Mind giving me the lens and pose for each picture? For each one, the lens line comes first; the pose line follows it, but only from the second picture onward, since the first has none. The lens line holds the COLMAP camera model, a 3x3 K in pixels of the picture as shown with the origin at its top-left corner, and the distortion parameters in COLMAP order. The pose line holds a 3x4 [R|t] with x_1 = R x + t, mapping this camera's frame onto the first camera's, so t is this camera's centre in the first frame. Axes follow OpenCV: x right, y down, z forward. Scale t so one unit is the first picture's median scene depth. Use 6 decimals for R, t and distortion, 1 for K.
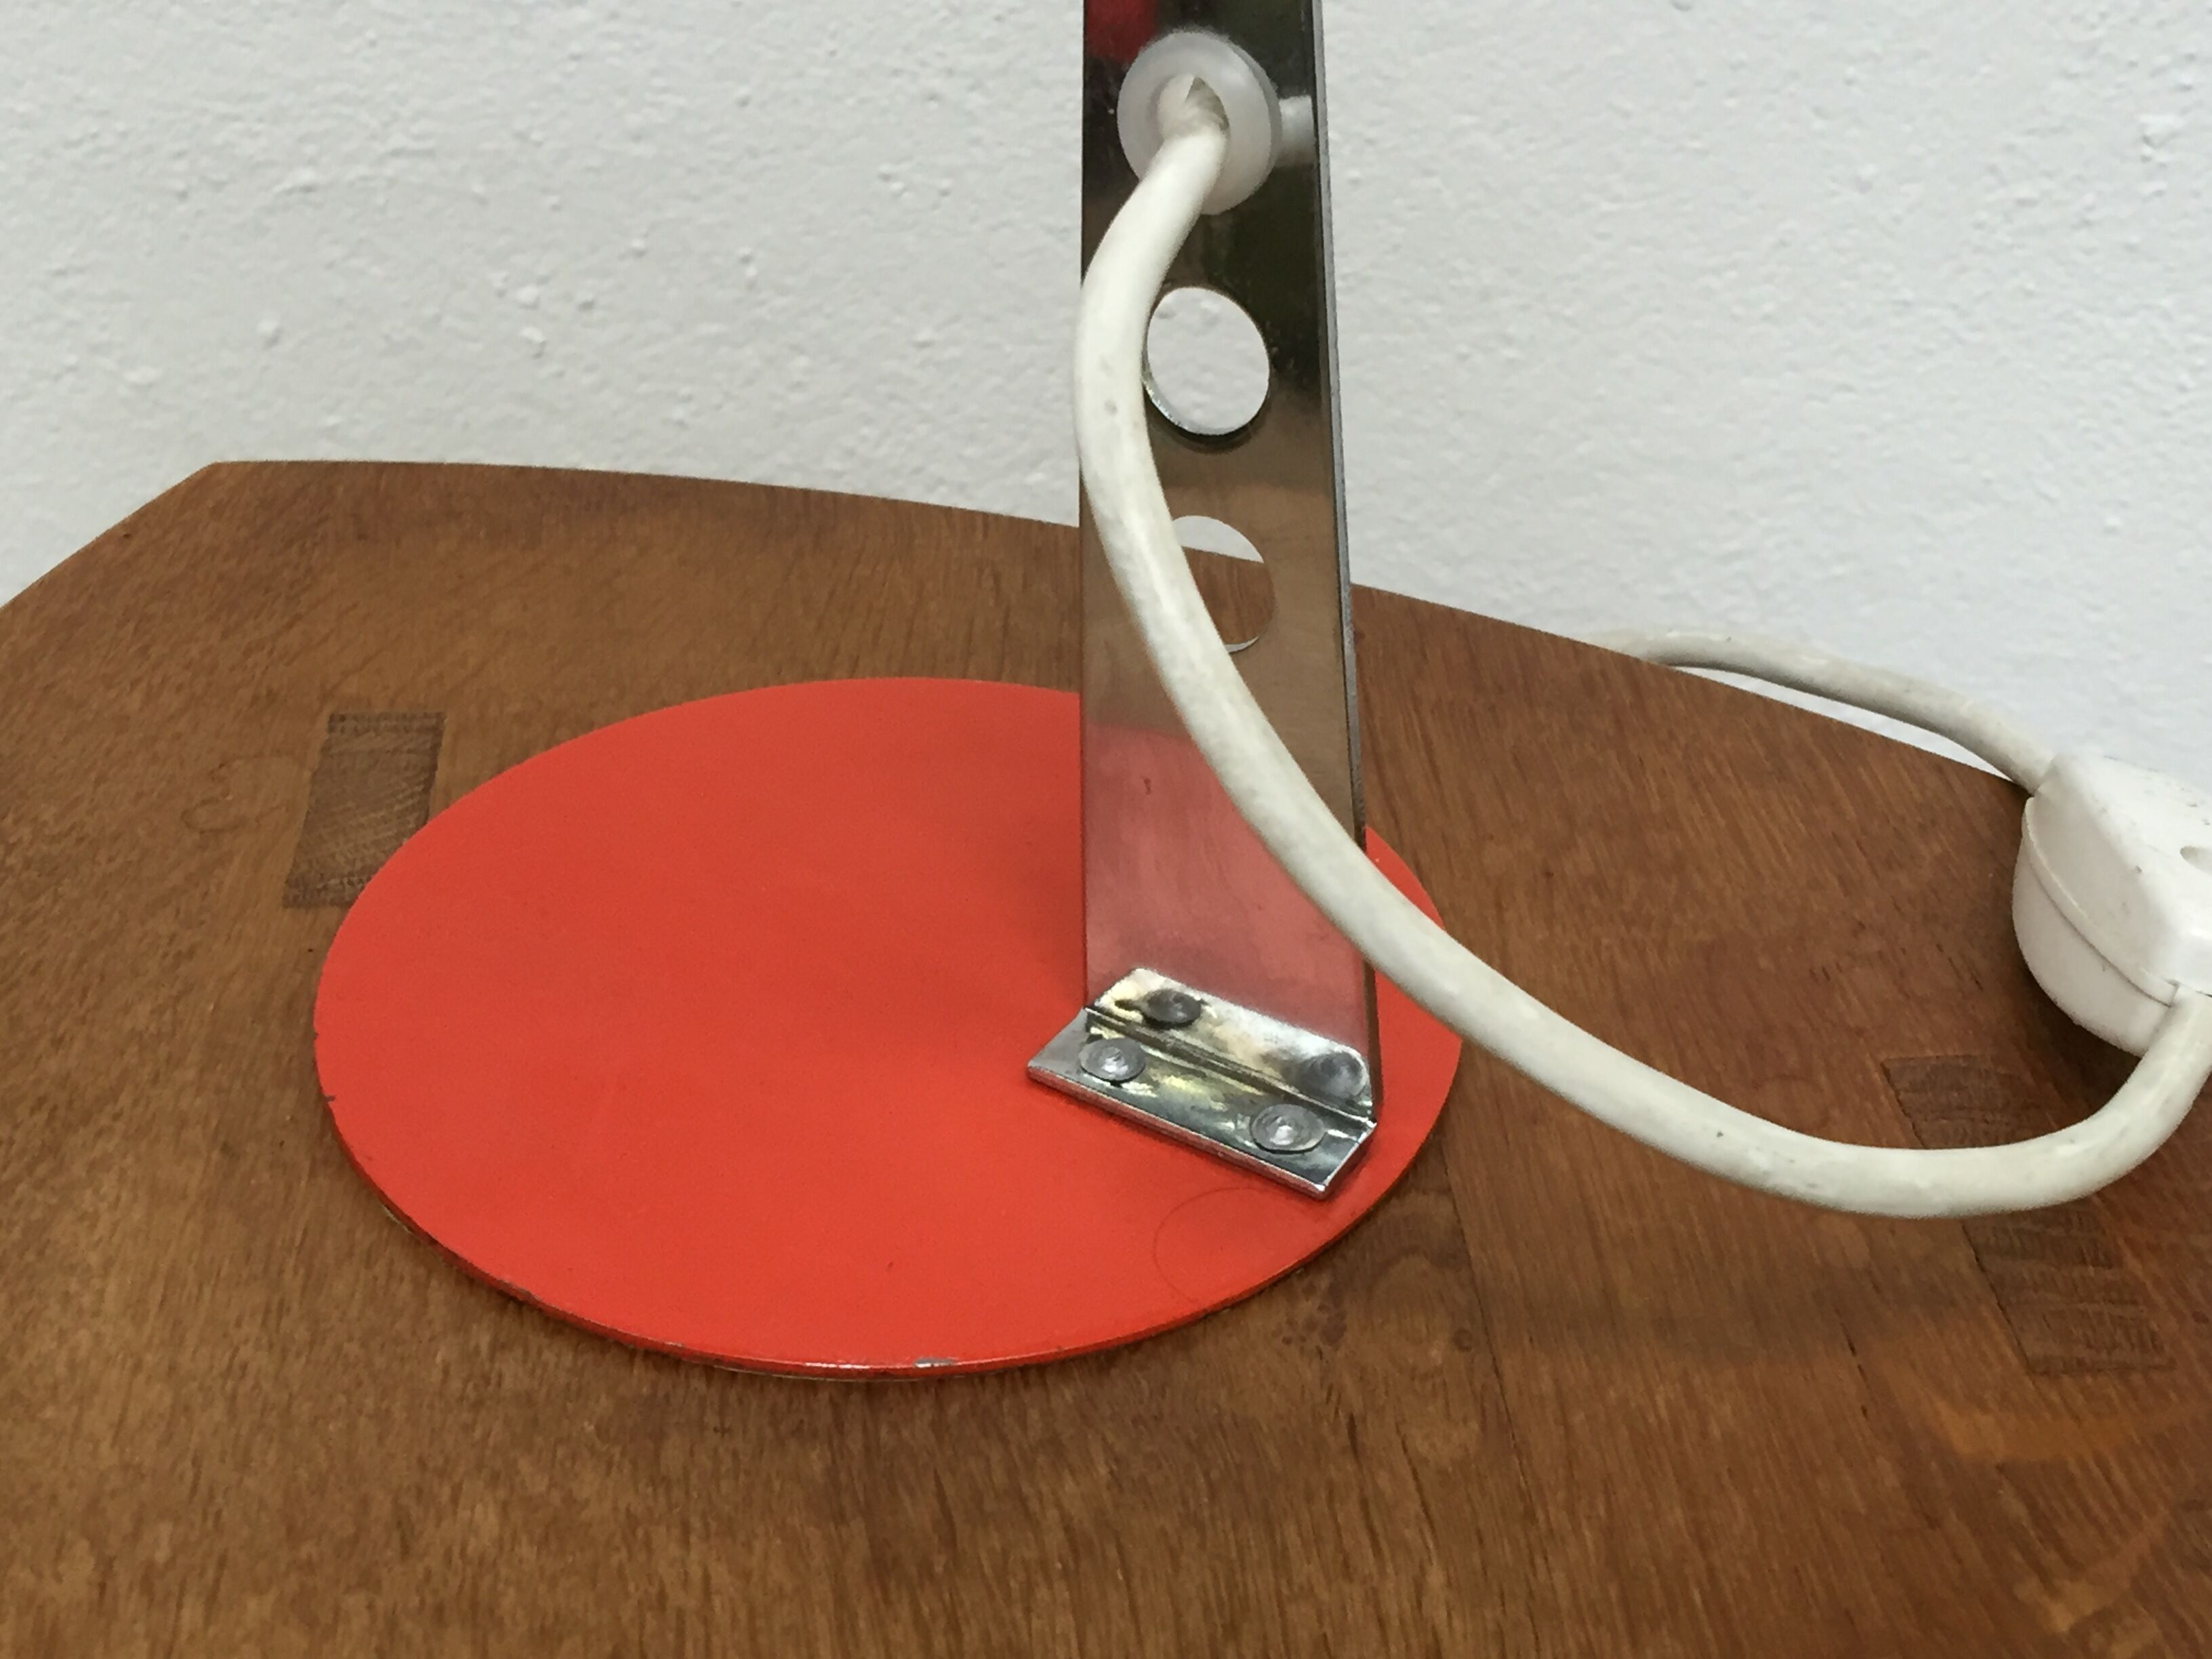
lens RADIAL K [[3090.0, 0, 1119.6], [0, 3090.0, 810.6], [0, 0, 1]] dist [0.051845, 0.000000]
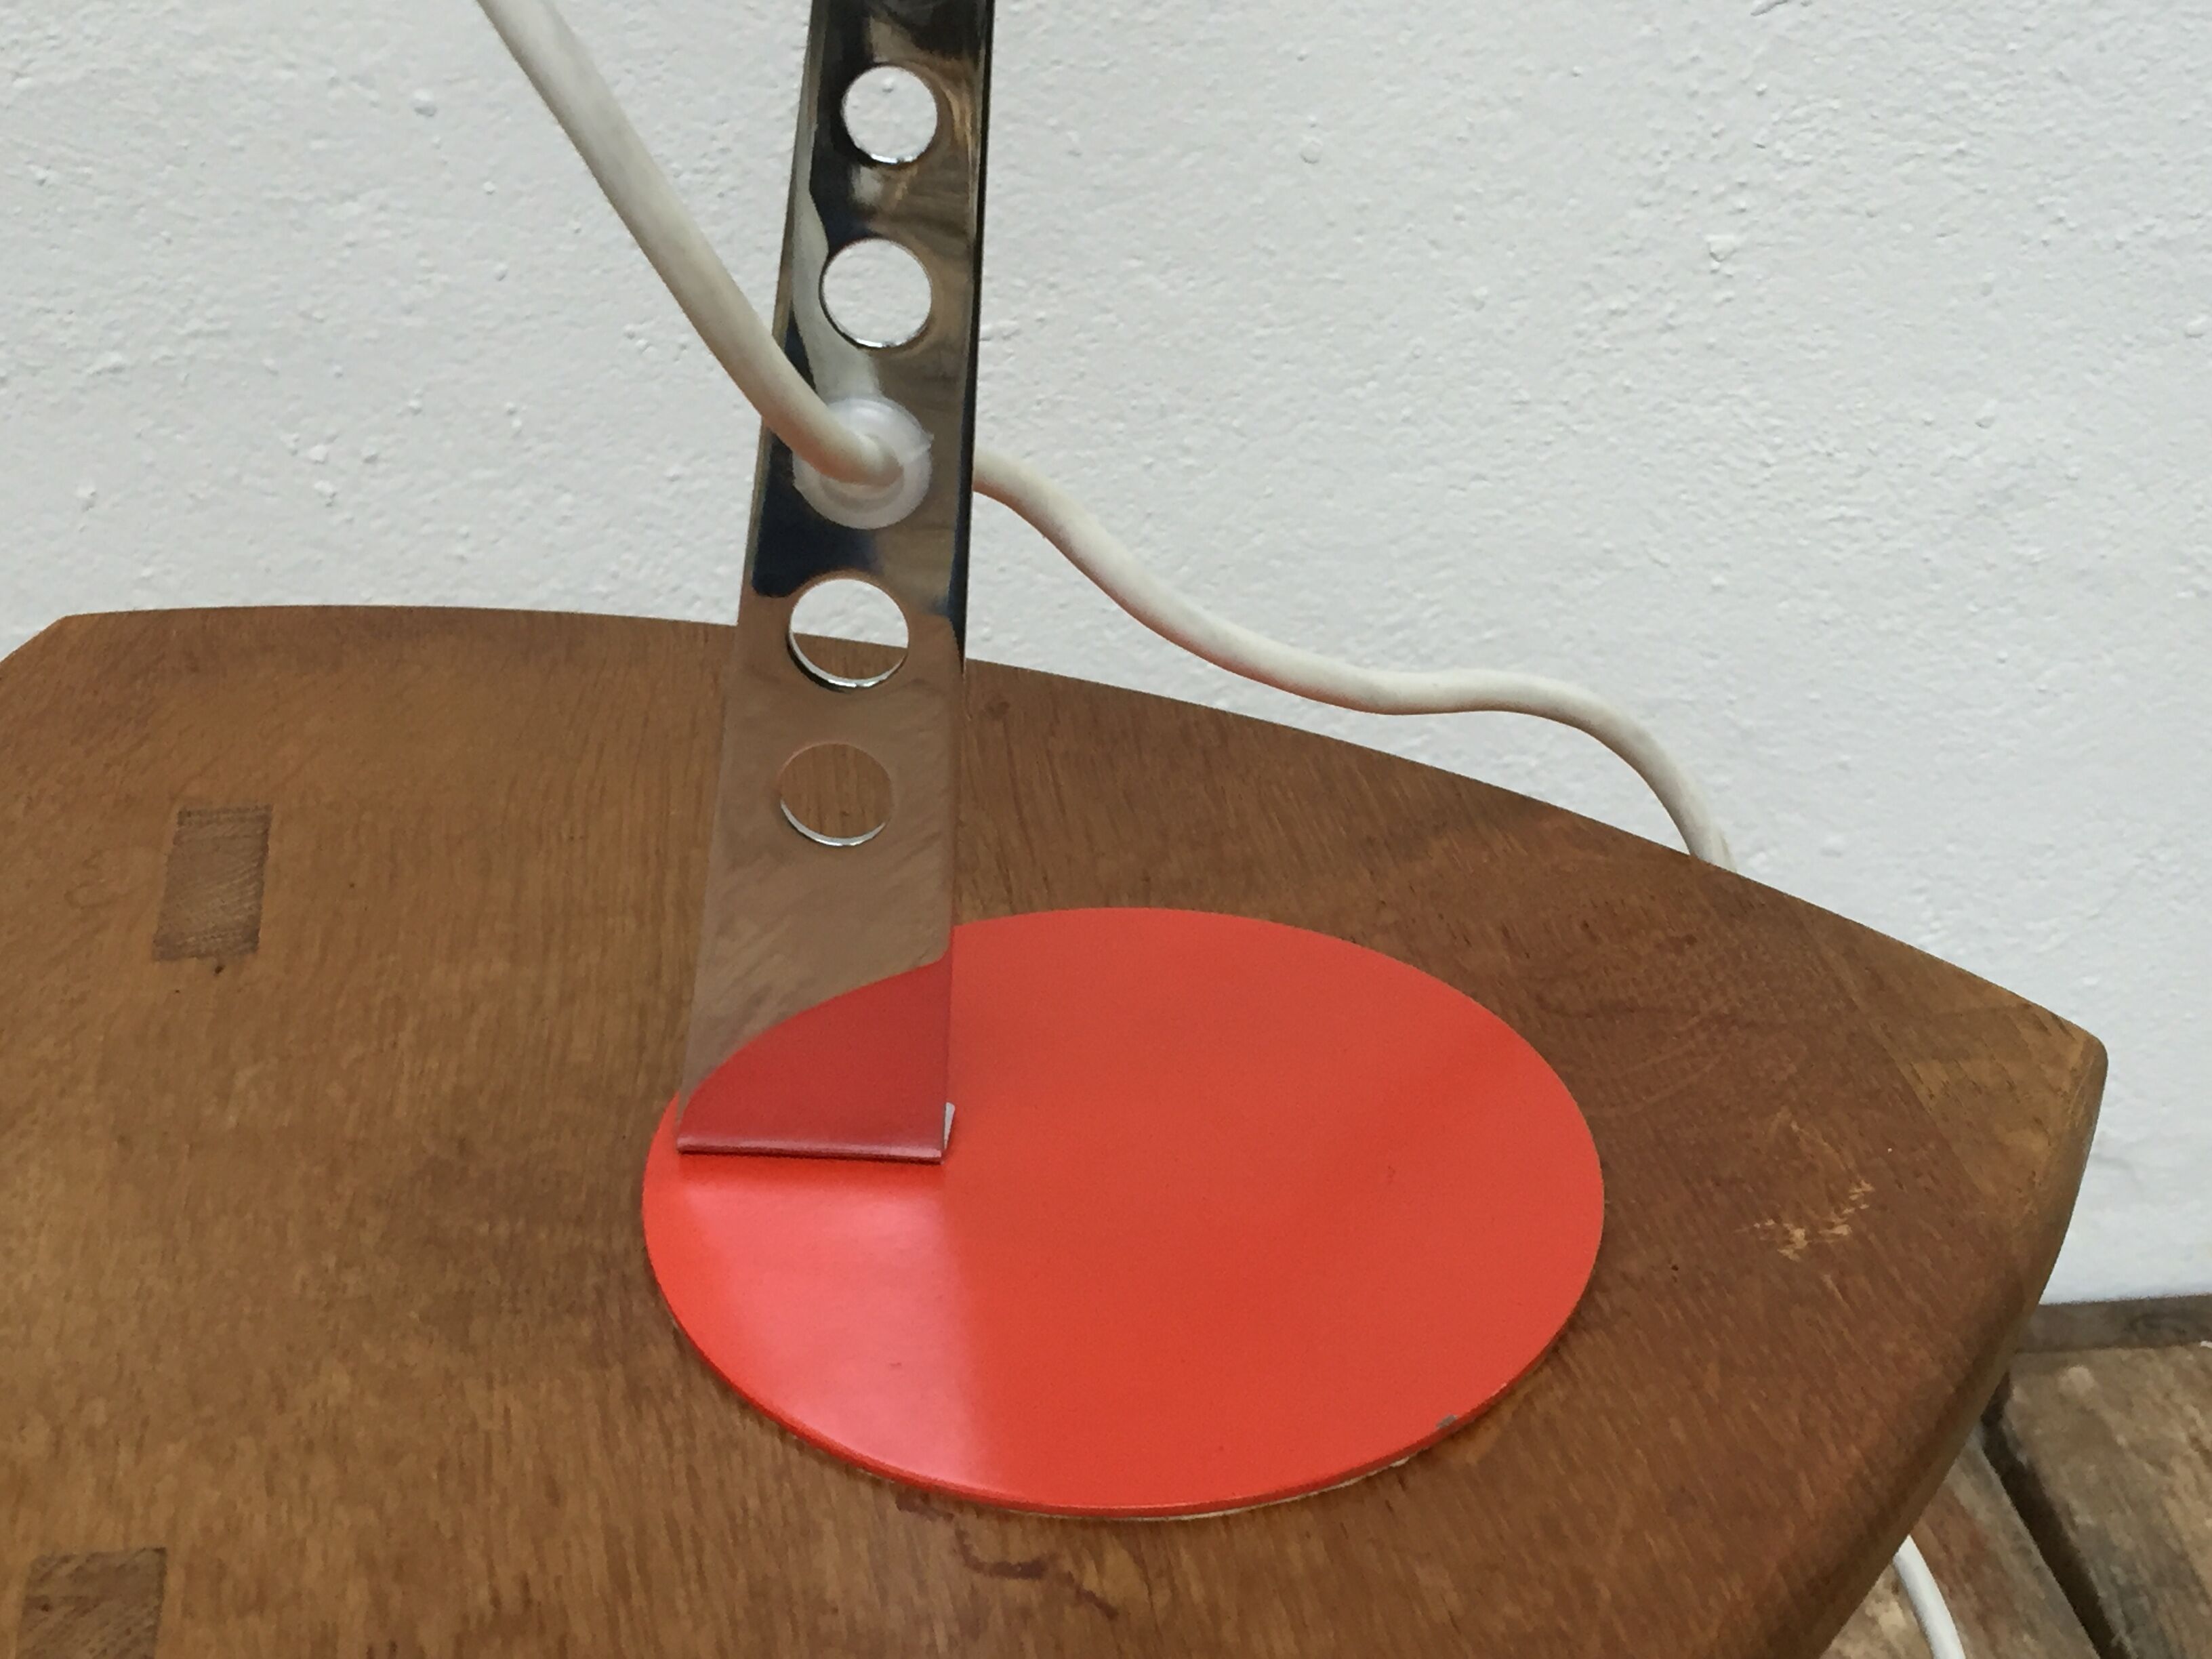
lens RADIAL K [[3090.0, 0, 1125.9], [0, 3090.0, 807.9], [0, 0, 1]] dist [0.051845, 0.000000]
pose [[0.996492, -0.056288, 0.061925, 0.026158], [0.058261, 0.997835, -0.030520, 0.015102], [-0.060073, 0.034021, 0.997614, -0.146882]]
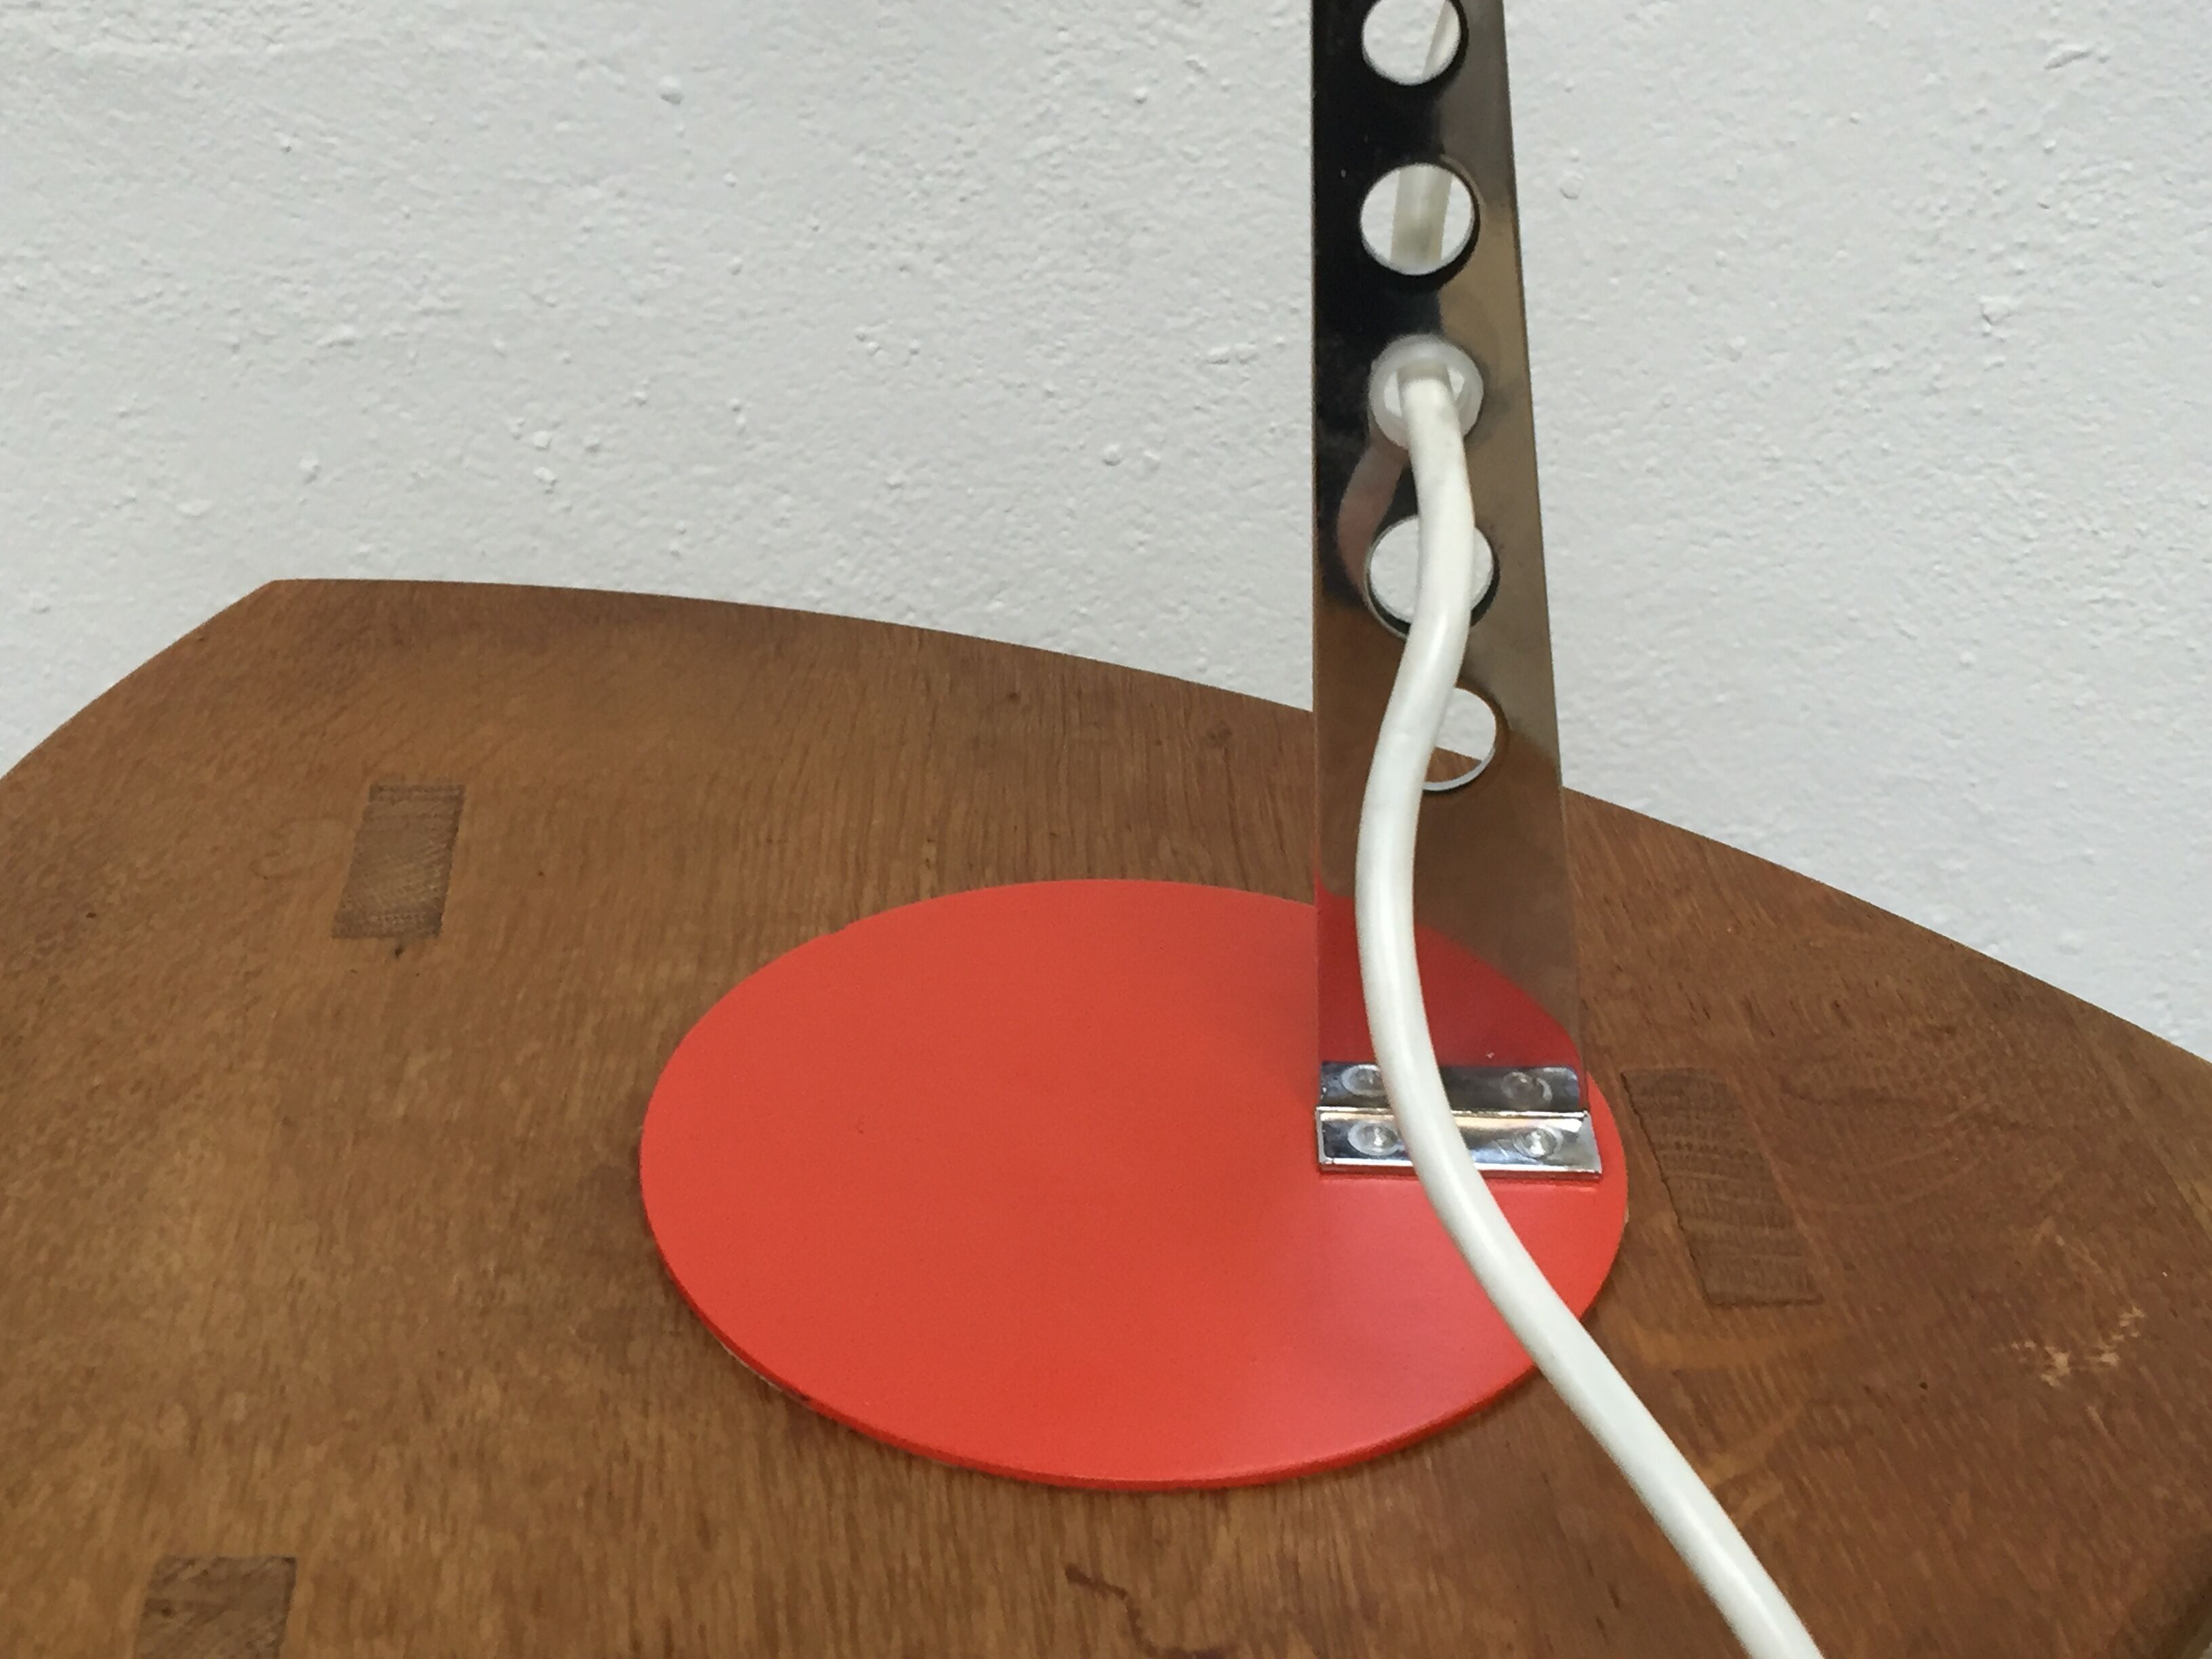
lens RADIAL K [[3090.0, 0, 1118.5], [0, 3090.0, 807.5], [0, 0, 1]] dist [0.051845, 0.000000]
pose [[0.999940, 0.010897, -0.001444, 0.021154], [-0.010952, 0.998892, -0.045768, 0.015891], [0.000944, 0.045781, 0.998951, -0.112754]]
